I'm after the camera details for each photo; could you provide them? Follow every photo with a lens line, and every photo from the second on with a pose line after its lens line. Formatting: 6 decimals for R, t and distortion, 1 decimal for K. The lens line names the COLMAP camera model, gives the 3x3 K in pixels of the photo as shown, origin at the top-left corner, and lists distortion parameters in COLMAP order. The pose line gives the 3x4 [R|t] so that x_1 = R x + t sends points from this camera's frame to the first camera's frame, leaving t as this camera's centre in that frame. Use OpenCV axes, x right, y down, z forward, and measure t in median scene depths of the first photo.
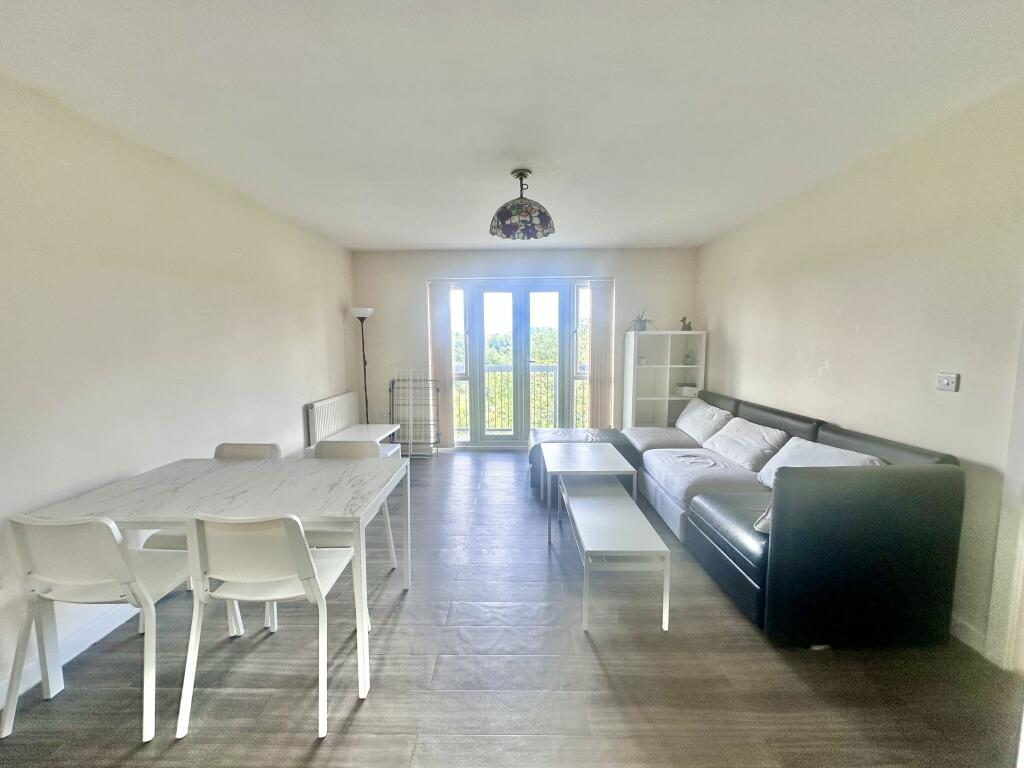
lens RADIAL K [[409.7, 0, 512.4], [0, 409.7, 383.9], [0, 0, 1]] dist [-0.001532, 0.001318]
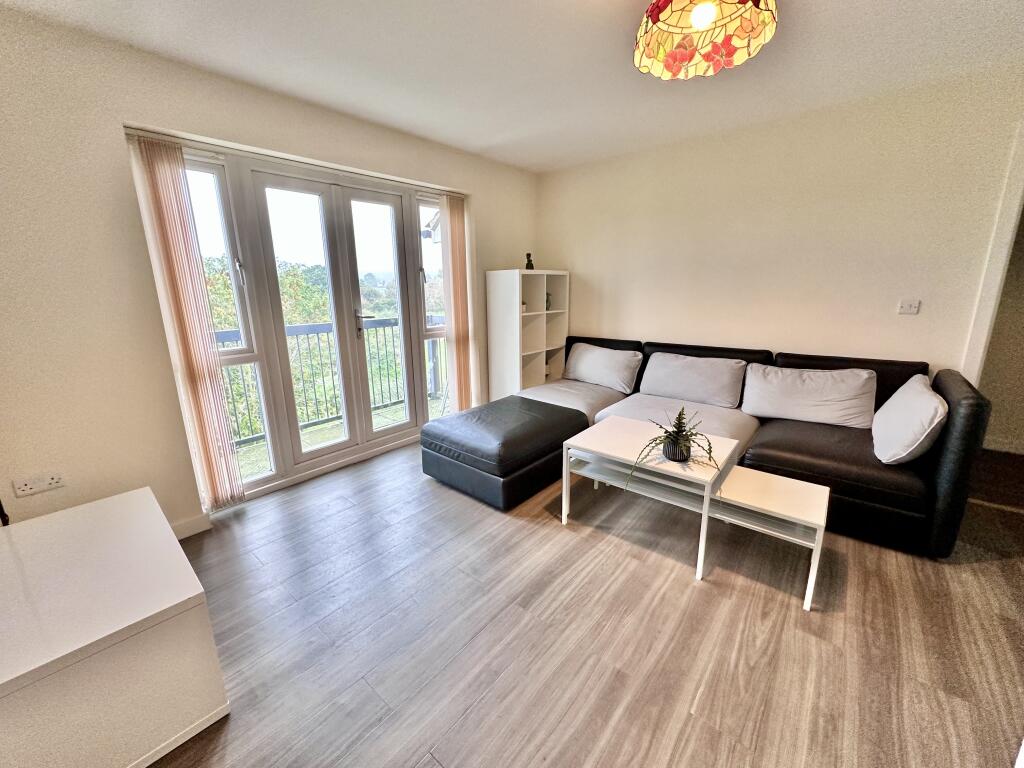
lens RADIAL K [[409.7, 0, 509.9], [0, 409.7, 380.2], [0, 0, 1]] dist [-0.001532, 0.001318]
pose [[0.651768, -0.183302, 0.735934, -0.291528], [0.095125, 0.982448, 0.160457, -0.041115], [-0.752429, -0.034575, 0.657765, 0.434601]]
